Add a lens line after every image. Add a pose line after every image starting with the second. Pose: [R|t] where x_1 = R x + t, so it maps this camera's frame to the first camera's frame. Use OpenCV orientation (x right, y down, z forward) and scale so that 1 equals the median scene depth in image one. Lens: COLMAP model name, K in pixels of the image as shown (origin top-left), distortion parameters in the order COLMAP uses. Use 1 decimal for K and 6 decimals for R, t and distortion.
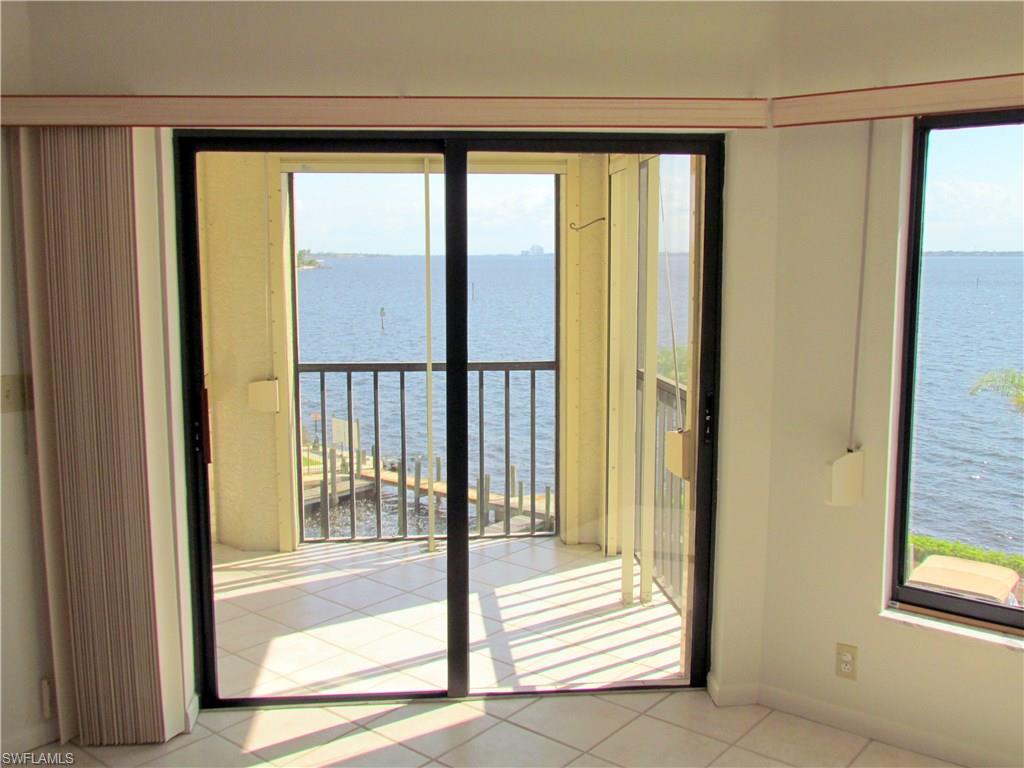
lens RADIAL K [[925.8, 0, 509.5], [0, 925.8, 383.4], [0, 0, 1]] dist [-0.018496, -0.002596]
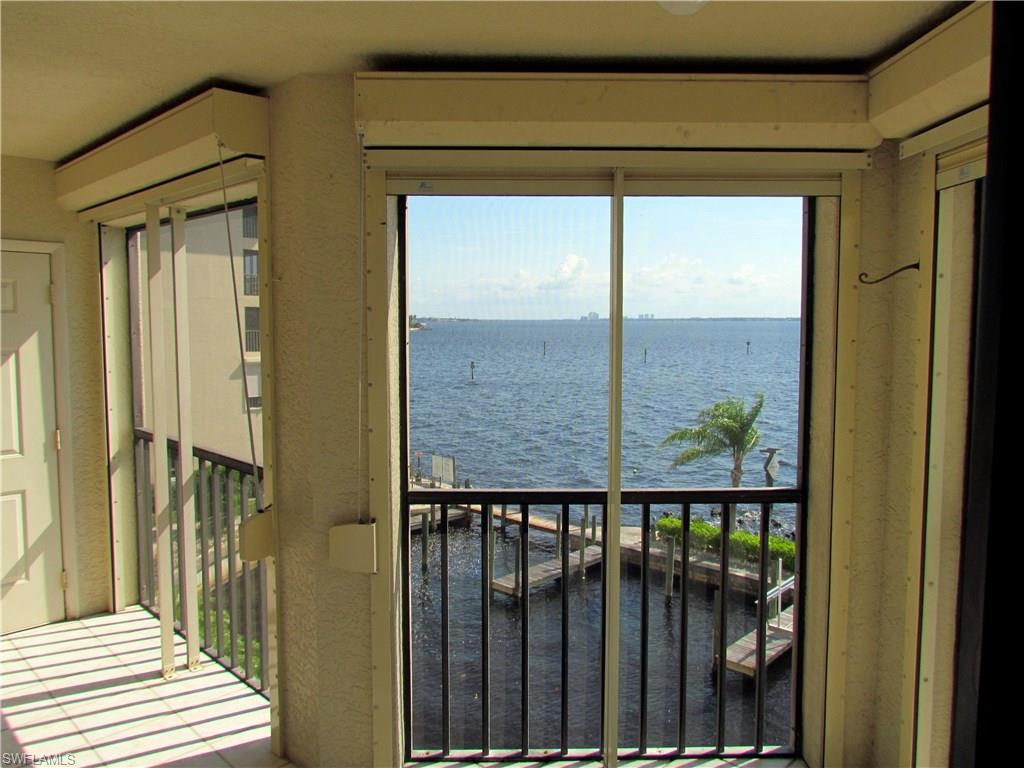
lens RADIAL K [[737.2, 0, 514.2], [0, 737.2, 378.7], [0, 0, 1]] dist [0.002461, -0.003294]
pose [[0.996946, 0.006486, -0.077822, -0.111702], [-0.010973, 0.998293, -0.057367, -0.069732], [0.077317, 0.058046, 0.995315, 0.475215]]
